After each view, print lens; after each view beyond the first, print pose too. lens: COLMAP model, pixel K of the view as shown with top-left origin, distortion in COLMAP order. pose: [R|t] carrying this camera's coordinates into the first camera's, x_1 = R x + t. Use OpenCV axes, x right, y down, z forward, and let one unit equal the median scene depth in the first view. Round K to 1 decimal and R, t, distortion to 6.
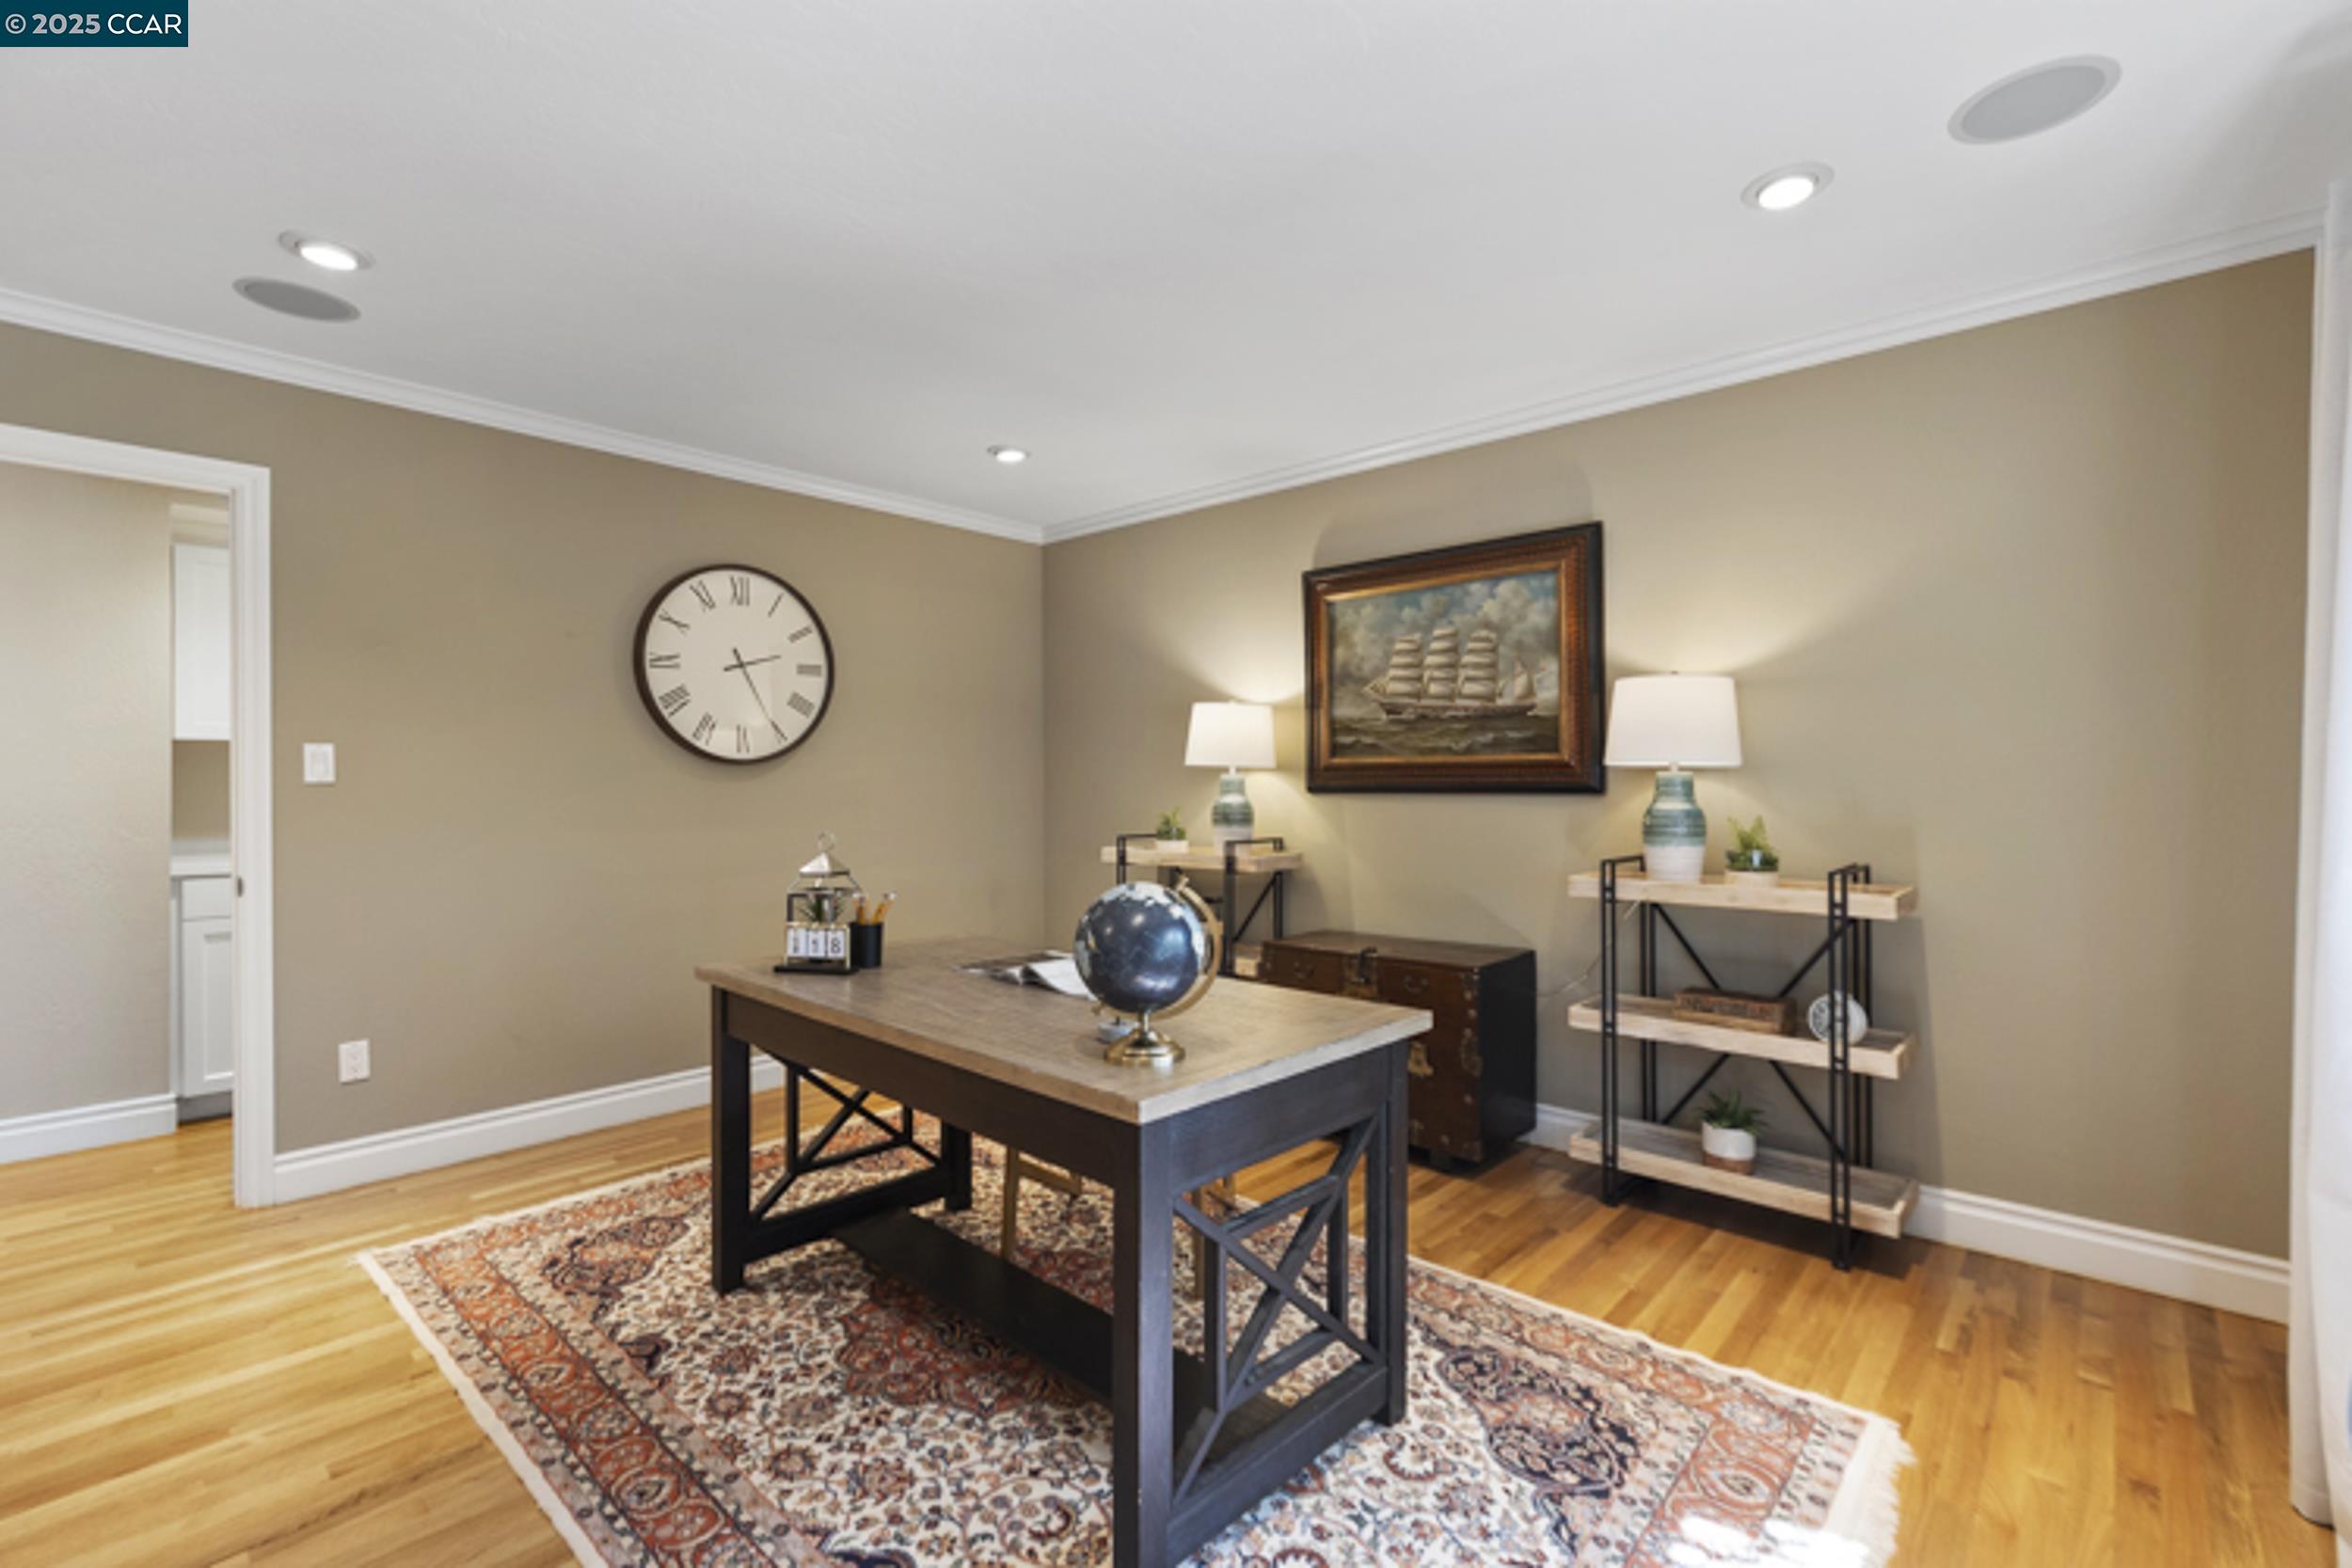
lens RADIAL K [[1058.0, 0, 1173.8], [0, 1058.0, 783.5], [0, 0, 1]] dist [0.015381, -0.010411]
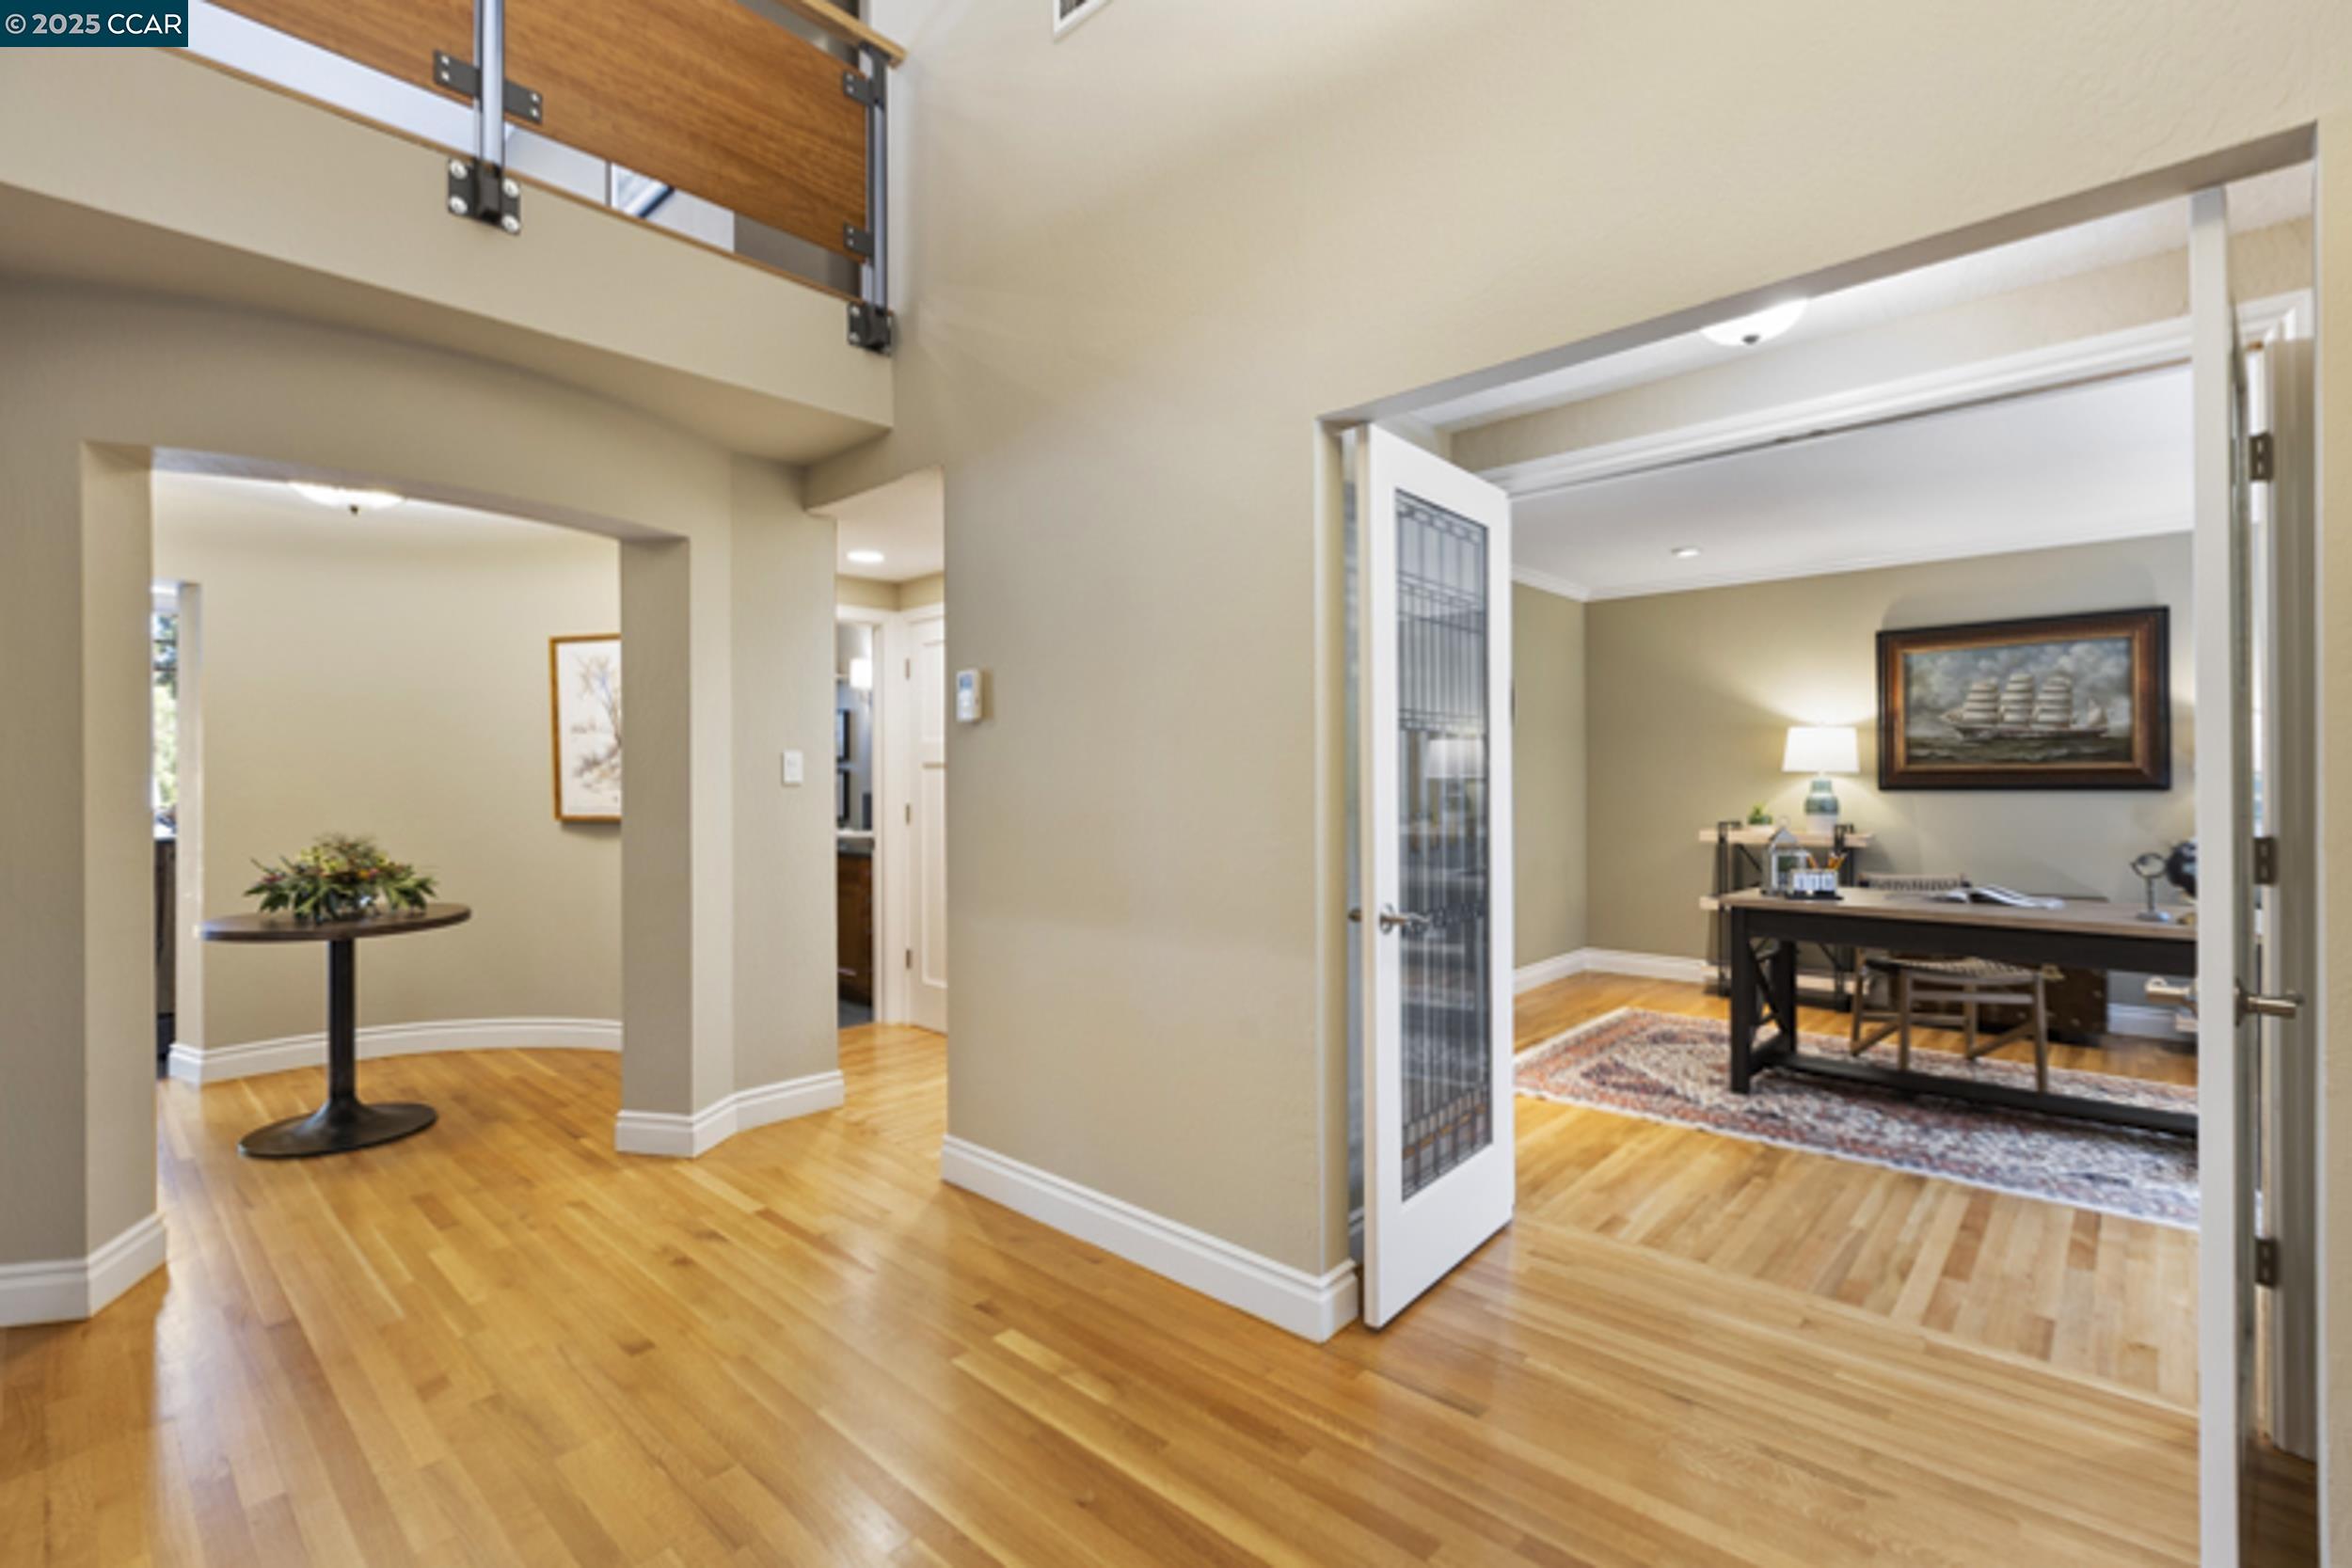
lens RADIAL K [[1058.0, 0, 1173.8], [0, 1058.0, 783.5], [0, 0, 1]] dist [0.015381, -0.010411]
pose [[0.999947, -0.005100, -0.008902, -0.895586], [0.005100, 0.999987, -0.000054, -0.005933], [0.008902, 0.000008, 0.999960, -0.457086]]
